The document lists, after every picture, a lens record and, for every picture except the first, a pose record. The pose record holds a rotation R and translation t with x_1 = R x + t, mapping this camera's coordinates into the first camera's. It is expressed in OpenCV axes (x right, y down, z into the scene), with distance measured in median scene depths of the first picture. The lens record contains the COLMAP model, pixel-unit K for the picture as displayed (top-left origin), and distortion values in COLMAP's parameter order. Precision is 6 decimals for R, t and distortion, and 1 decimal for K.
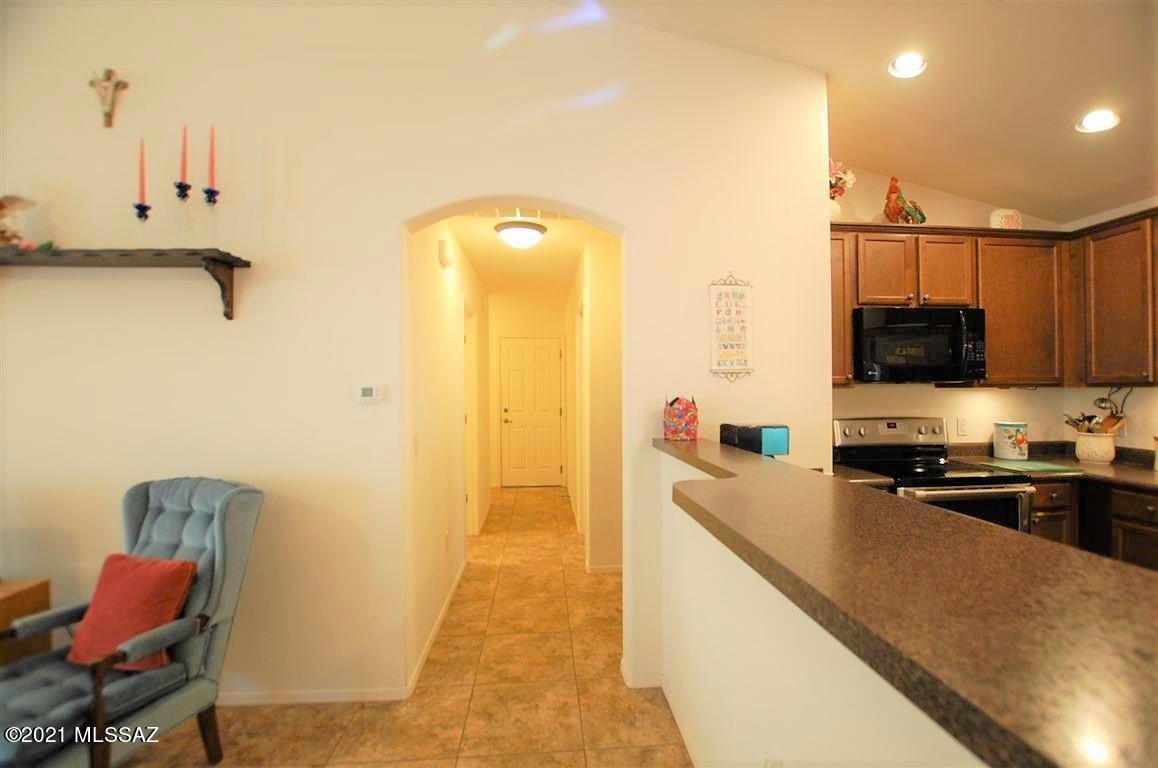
lens RADIAL K [[511.7, 0, 600.9], [0, 511.7, 388.3], [0, 0, 1]] dist [-0.025877, -0.000274]
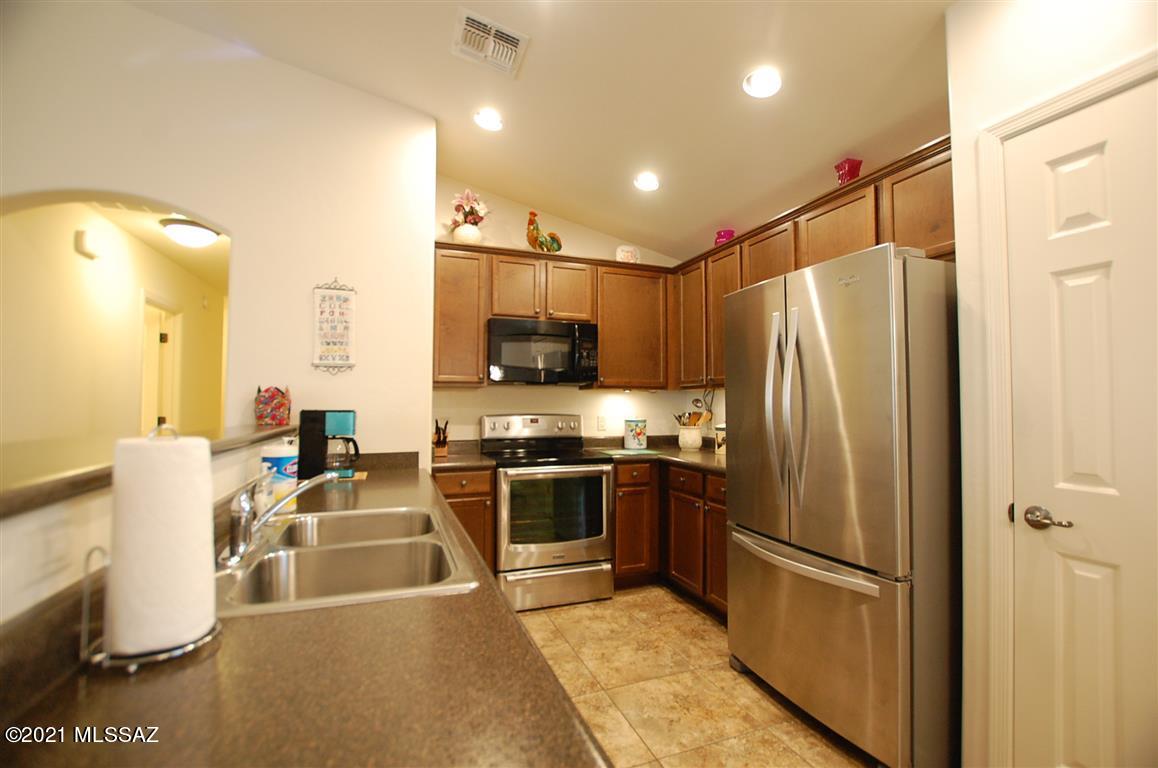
lens RADIAL K [[511.7, 0, 590.0], [0, 511.7, 384.5], [0, 0, 1]] dist [-0.025877, -0.000274]
pose [[0.962310, 0.019750, 0.271236, 0.408063], [-0.008238, 0.999019, -0.043516, 0.043428], [-0.271829, 0.039641, 0.961529, -0.188566]]
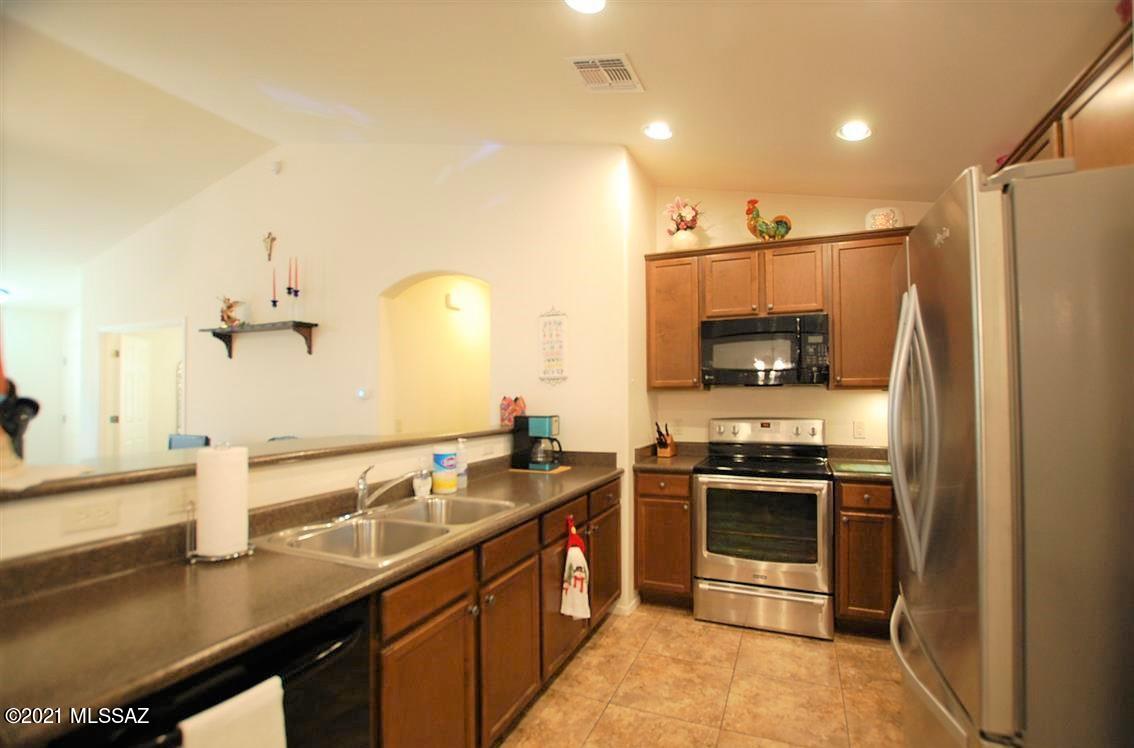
lens RADIAL K [[501.1, 0, 559.6], [0, 501.1, 385.8], [0, 0, 1]] dist [-0.025877, -0.000274]
pose [[0.880932, -0.008304, -0.473170, 0.752248], [-0.001582, 0.999789, -0.020490, 0.013146], [0.473240, 0.018799, 0.880733, -0.157057]]
